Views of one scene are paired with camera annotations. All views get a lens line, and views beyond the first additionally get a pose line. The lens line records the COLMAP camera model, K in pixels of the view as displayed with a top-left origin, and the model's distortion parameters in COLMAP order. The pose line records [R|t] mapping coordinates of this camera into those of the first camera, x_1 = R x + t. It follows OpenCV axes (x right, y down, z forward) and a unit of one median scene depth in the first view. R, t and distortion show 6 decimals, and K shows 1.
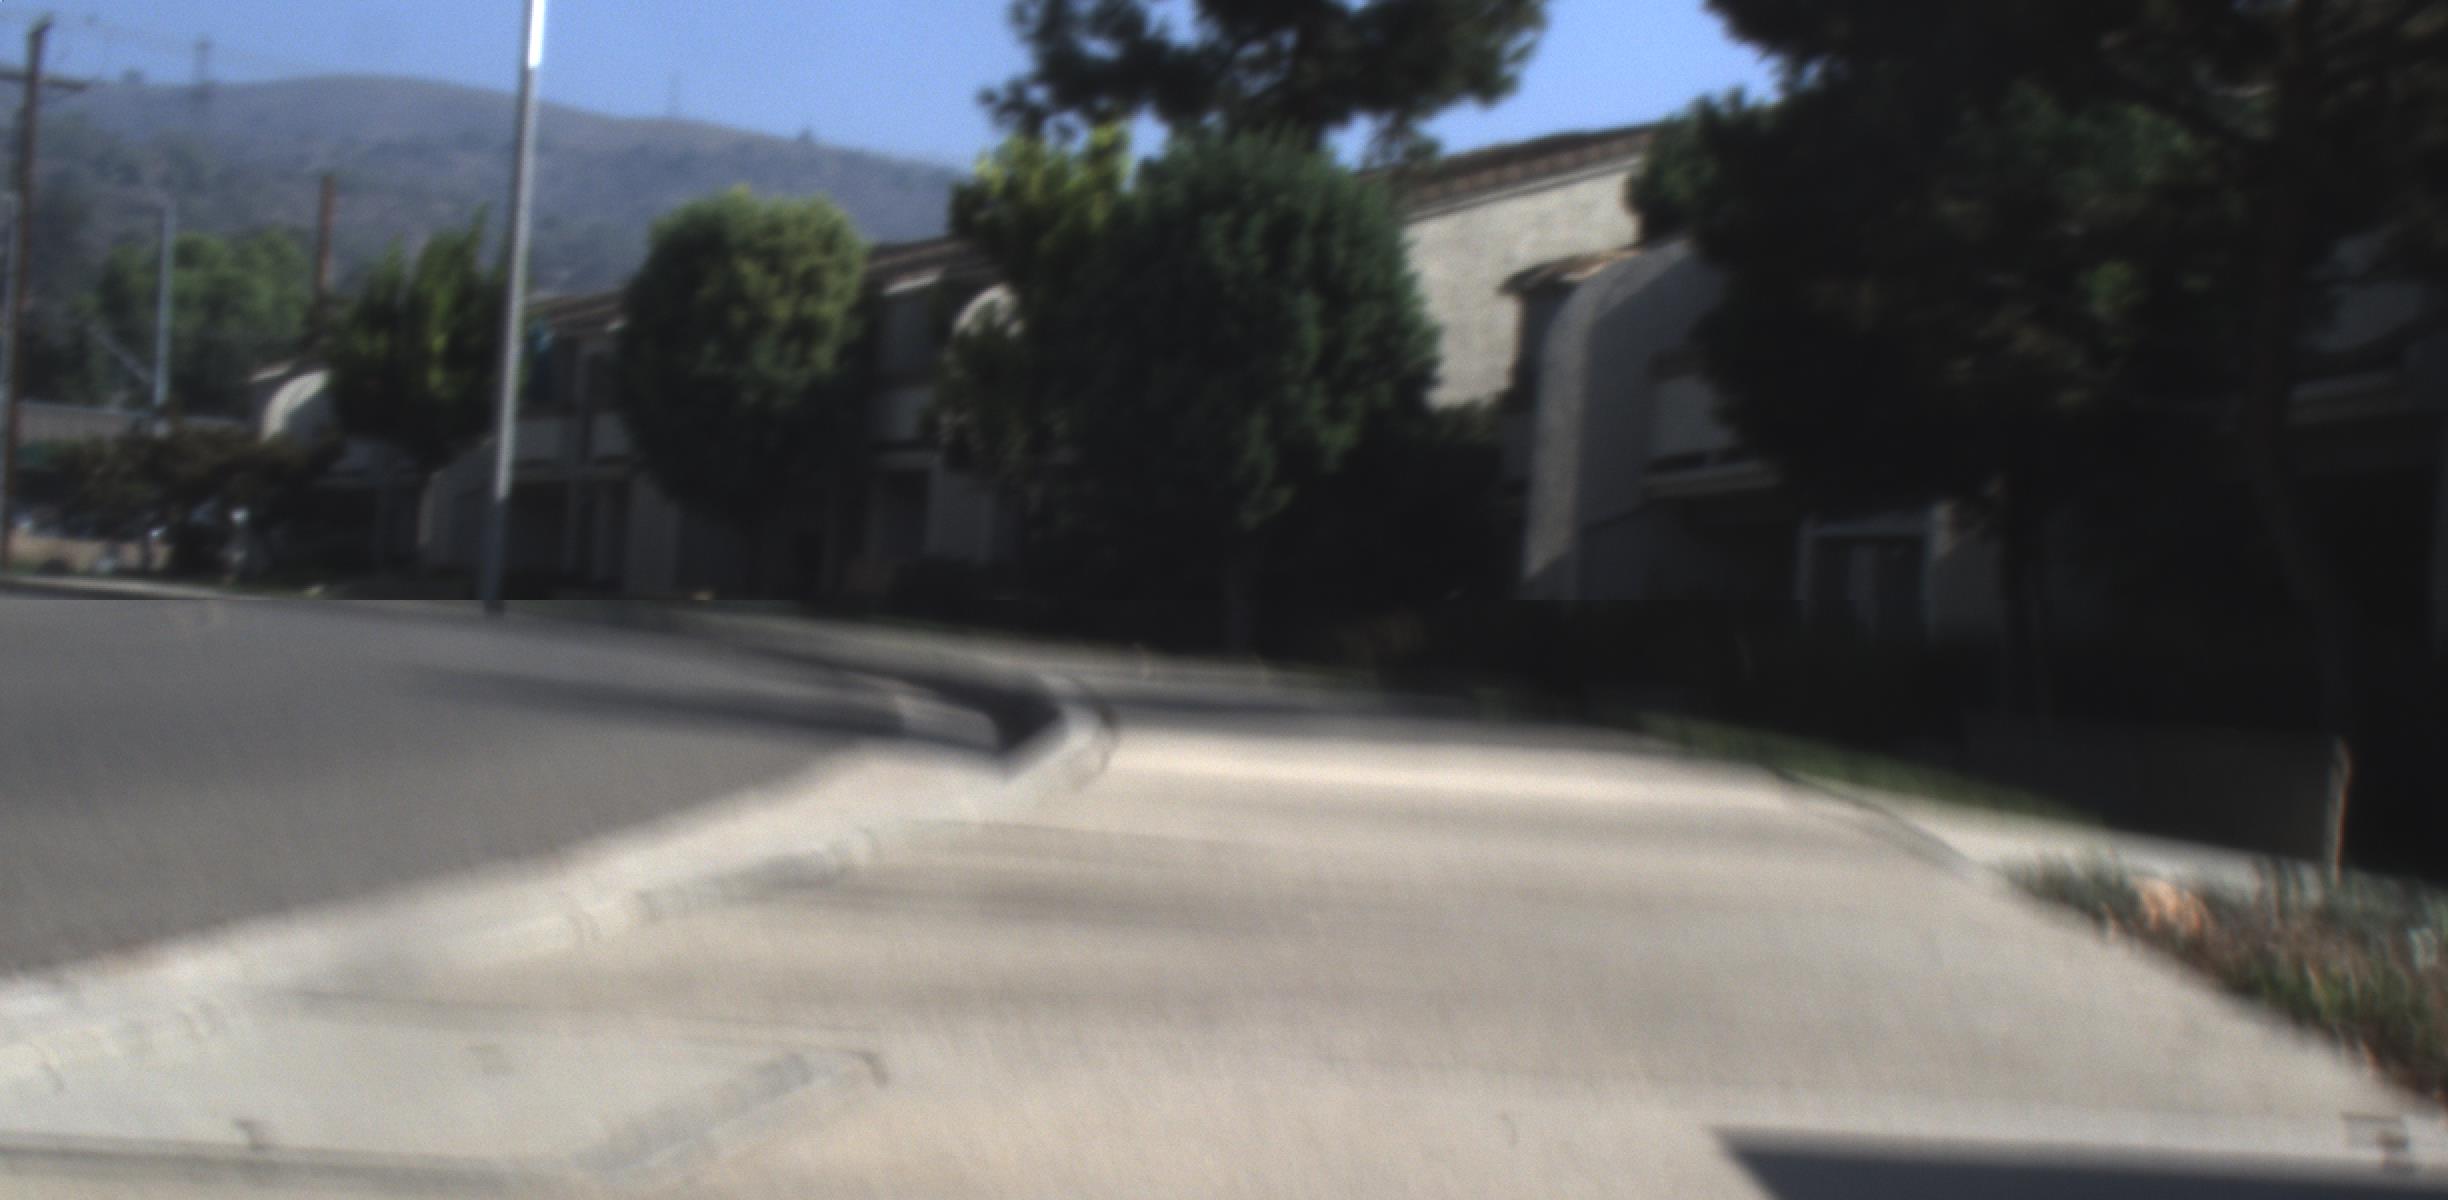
lens RADIAL K [[4792.4, 0, 1233.8], [0, 4792.4, 750.6], [0, 0, 1]] dist [-0.052302, 0.150829]
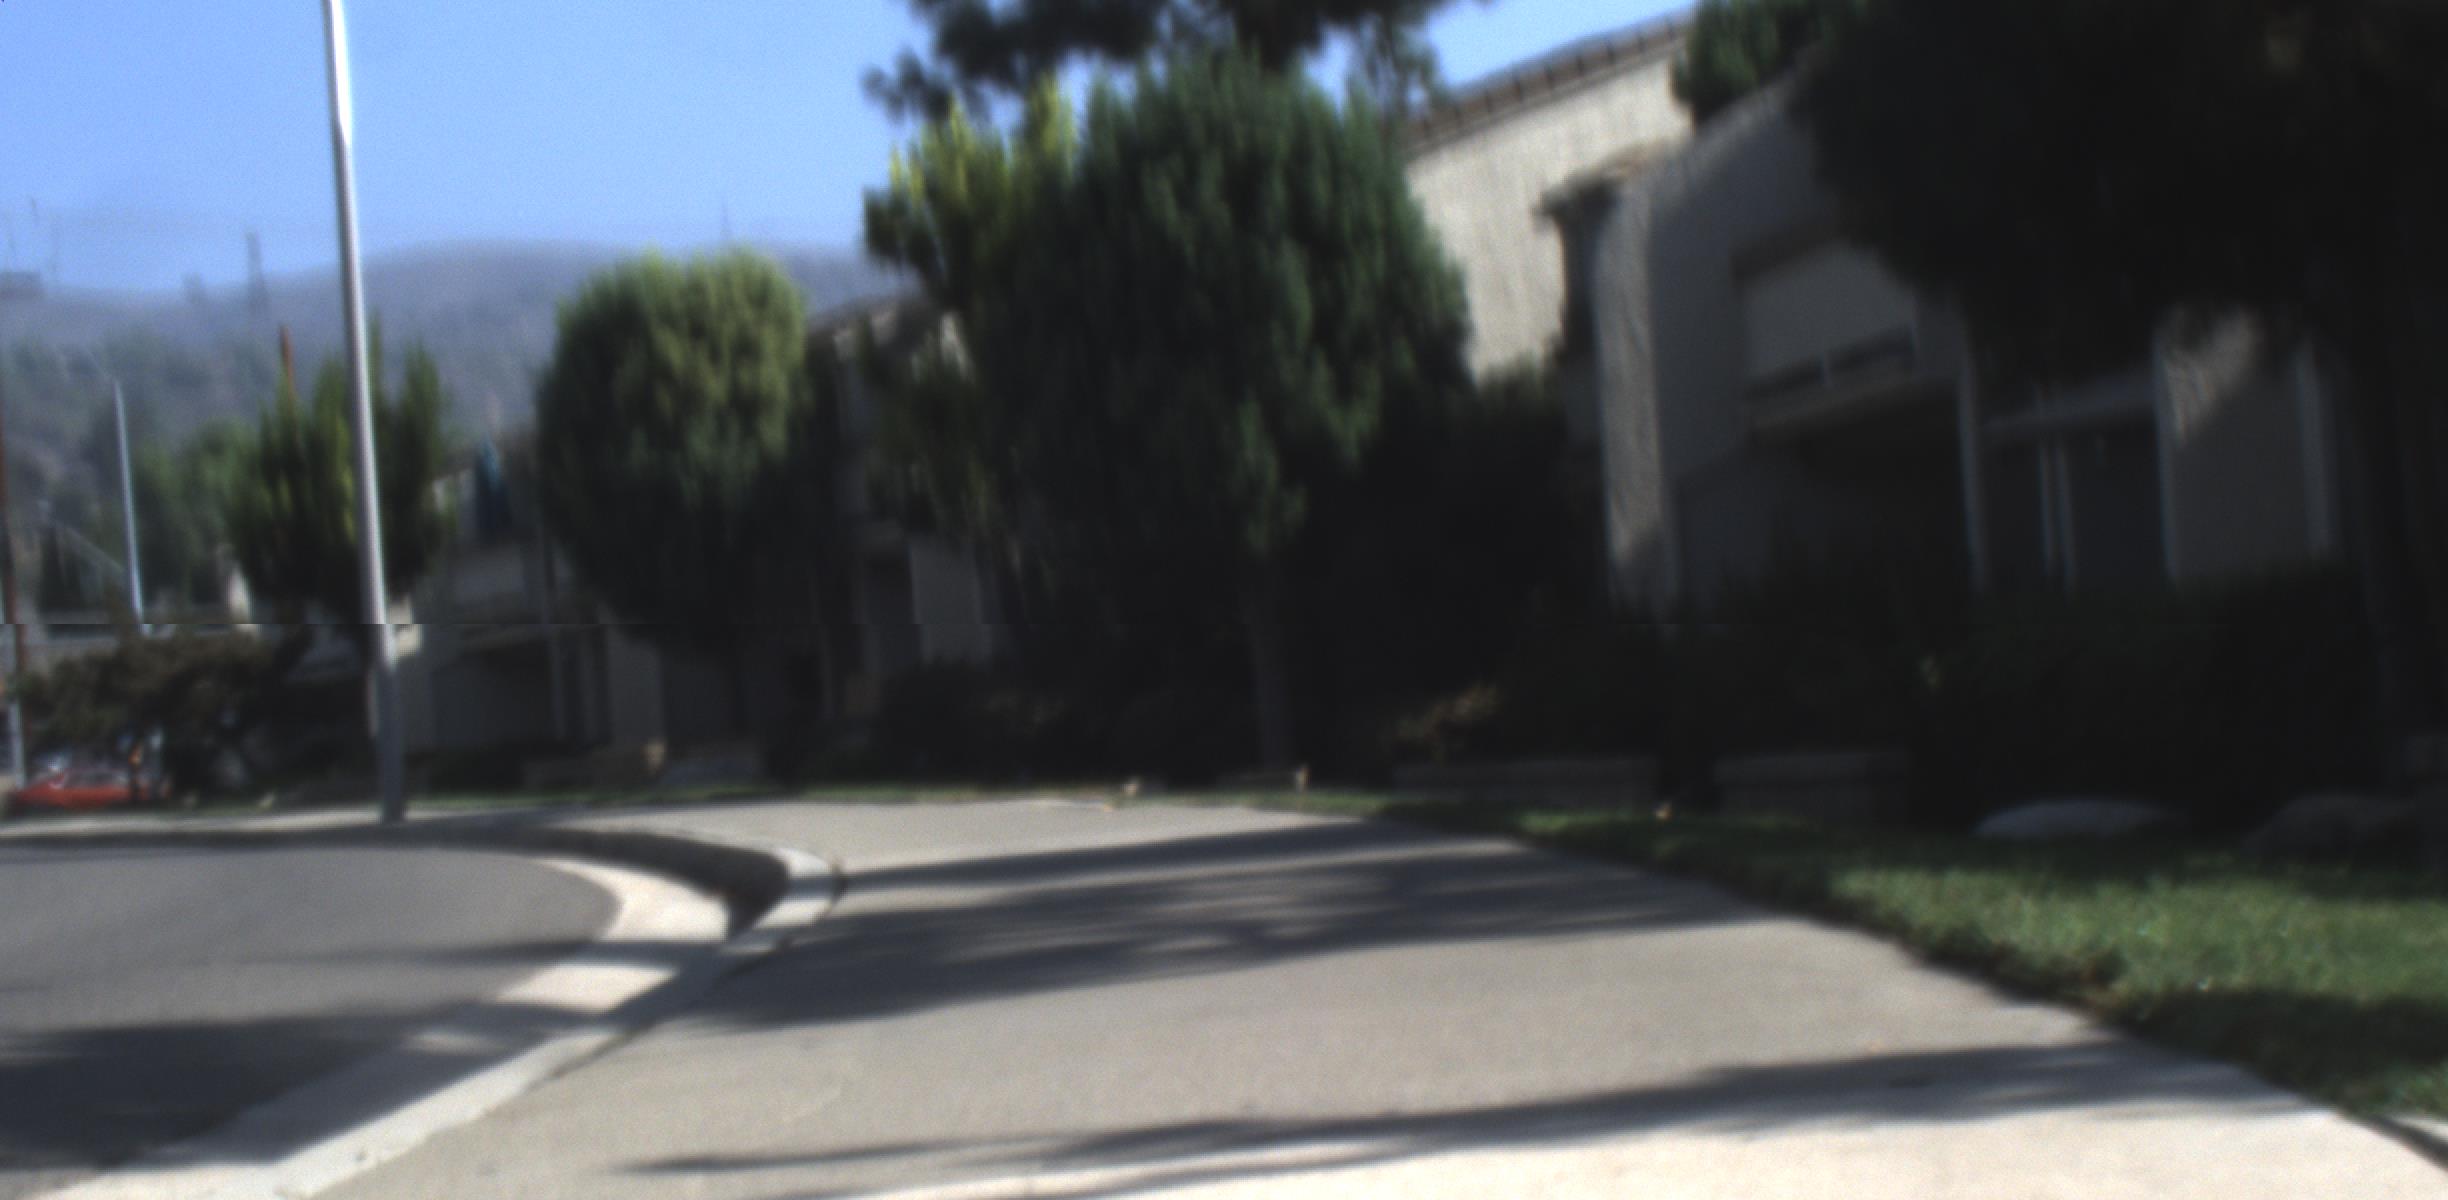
lens RADIAL K [[4792.4, 0, 1233.8], [0, 4792.4, 750.6], [0, 0, 1]] dist [-0.052302, 0.150829]
pose [[0.988989, -0.145248, -0.028365, 0.014363], [0.144933, 0.989358, -0.012875, -0.003694], [0.029933, 0.008623, 0.999515, 0.178110]]
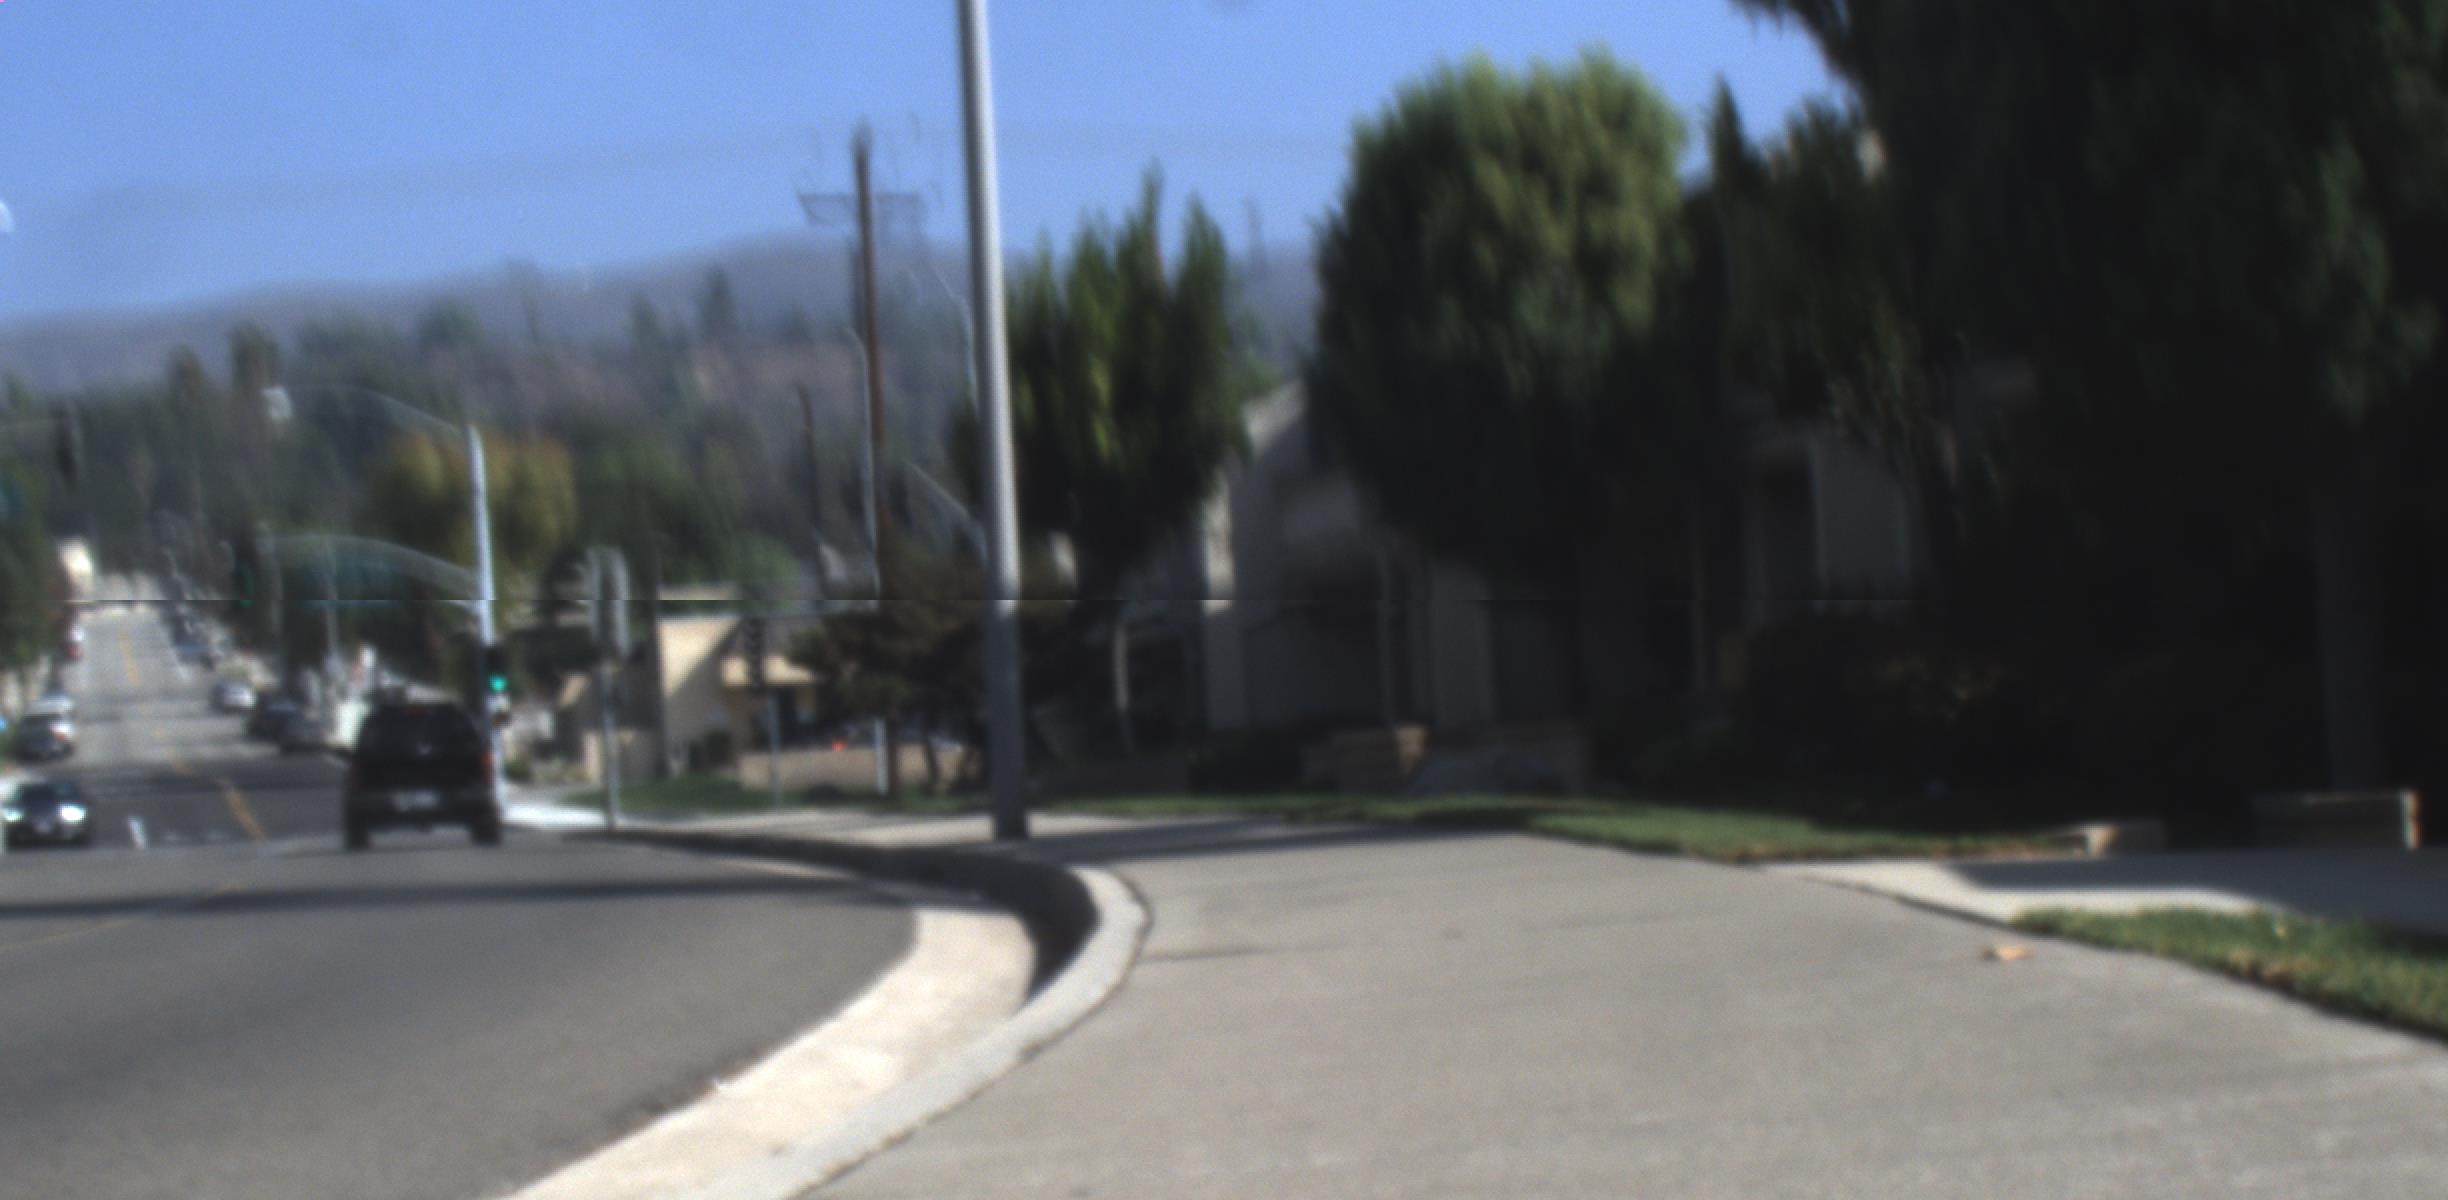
lens RADIAL K [[4792.4, 0, 1233.8], [0, 4792.4, 750.6], [0, 0, 1]] dist [-0.052302, 0.150829]
pose [[0.964018, -0.129984, -0.231892, 0.001659], [0.125143, 0.991502, -0.035528, -0.010015], [0.234539, 0.005230, 0.972093, 0.459479]]
